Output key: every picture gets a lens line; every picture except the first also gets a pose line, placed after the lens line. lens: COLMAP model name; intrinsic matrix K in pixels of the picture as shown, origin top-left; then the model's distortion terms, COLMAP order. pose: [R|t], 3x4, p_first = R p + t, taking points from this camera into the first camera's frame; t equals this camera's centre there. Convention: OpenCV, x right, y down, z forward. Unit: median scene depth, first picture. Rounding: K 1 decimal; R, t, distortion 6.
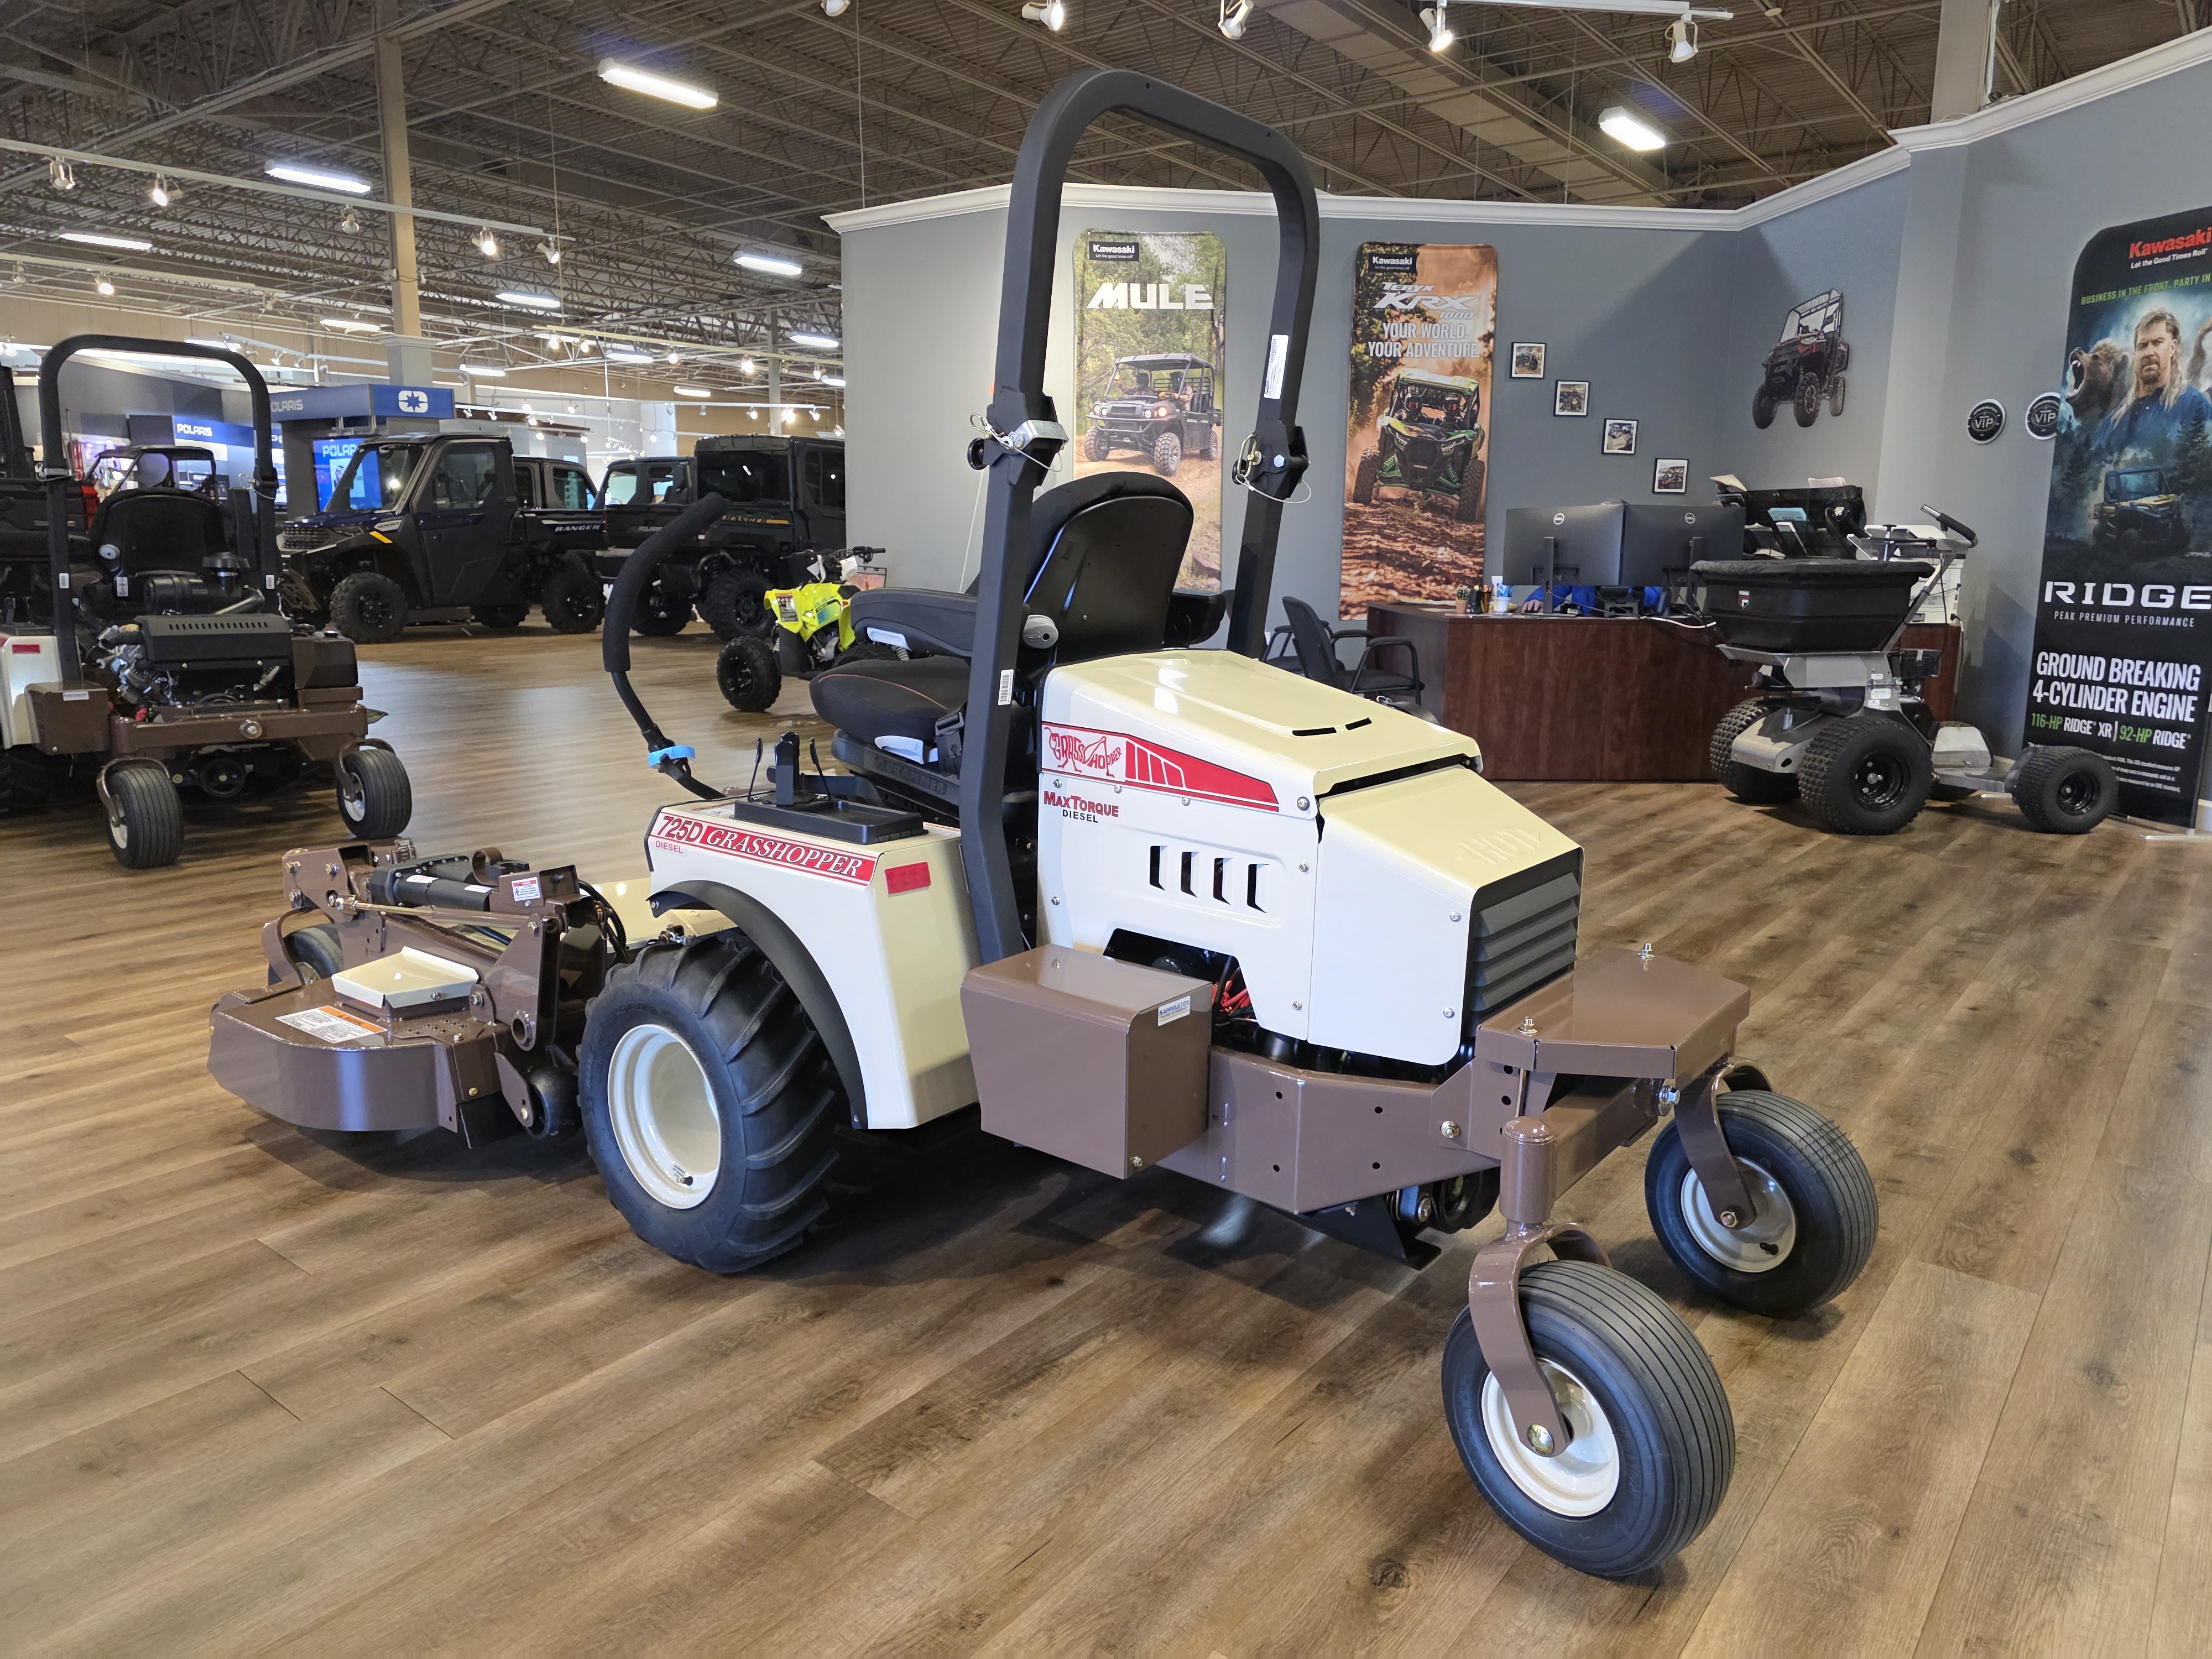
lens RADIAL K [[1496.3, 0, 1155.7], [0, 1496.3, 860.0], [0, 0, 1]] dist [0.063481, -0.061690]
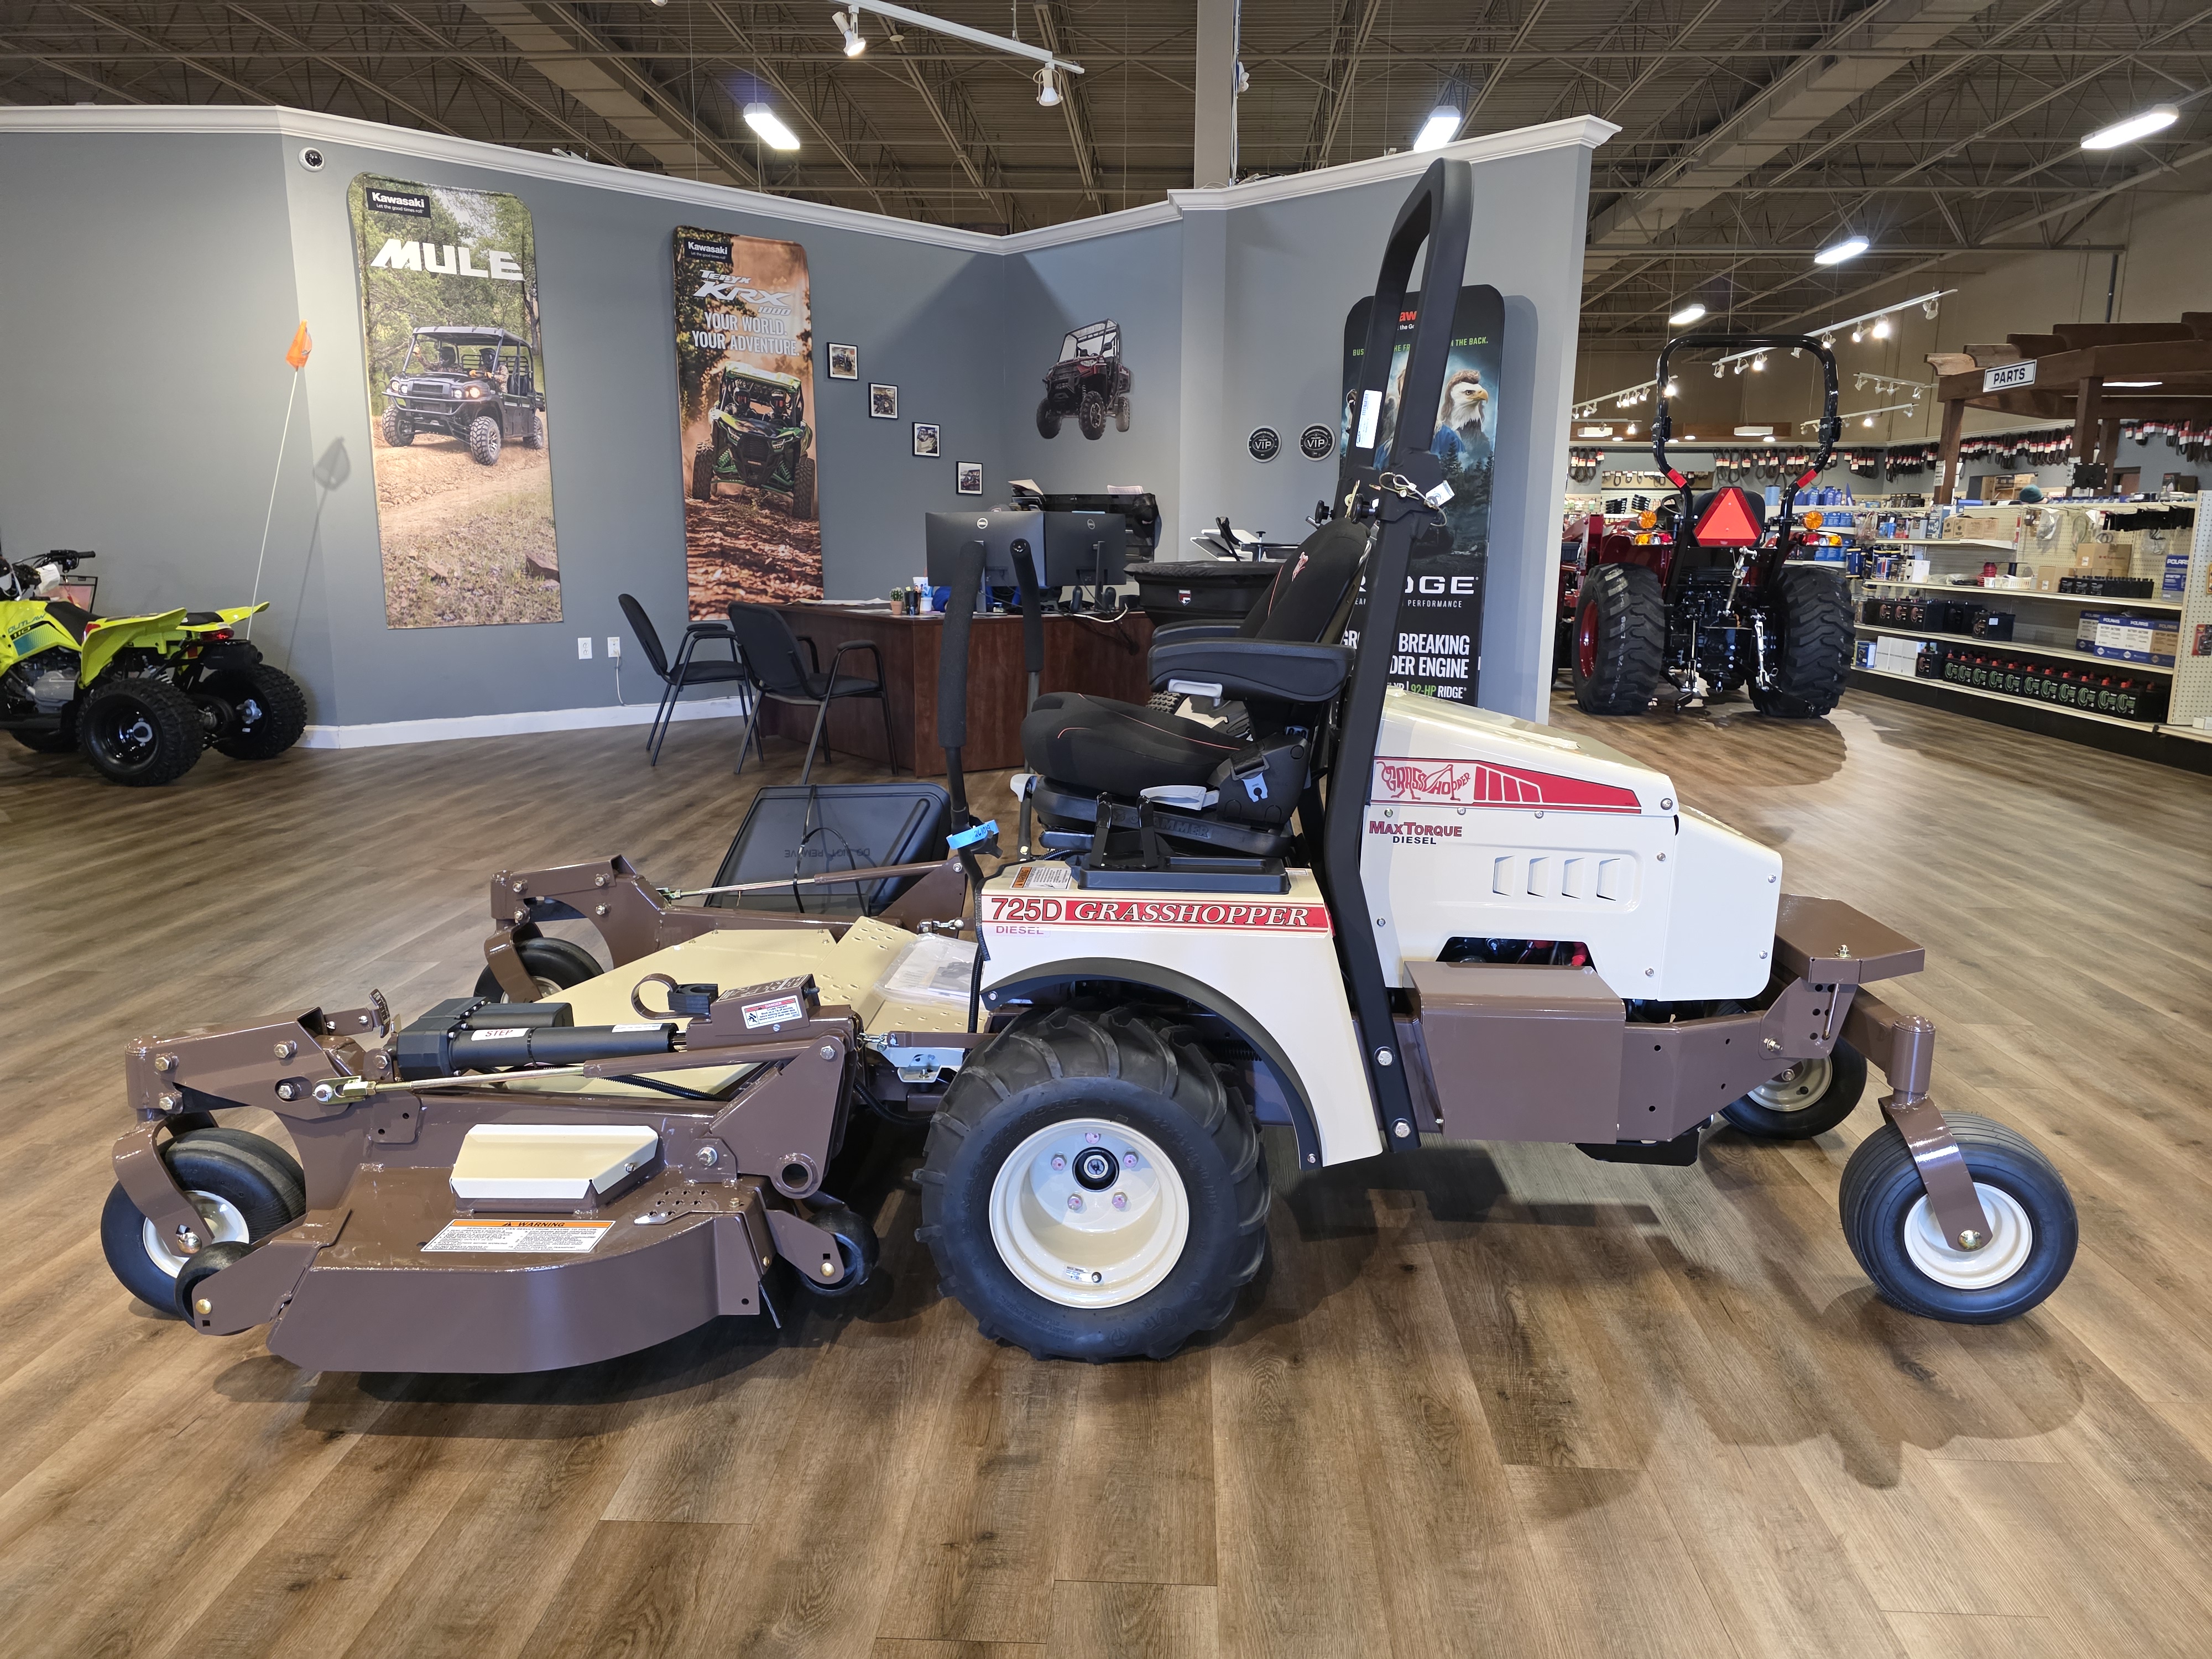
lens RADIAL K [[1496.3, 0, 1120.1], [0, 1496.3, 870.7], [0, 0, 1]] dist [0.063481, -0.061690]
pose [[0.807671, -0.136652, 0.573580, -0.253021], [0.124622, 0.990360, 0.060464, -0.029647], [-0.576313, 0.022646, 0.816915, 0.069353]]
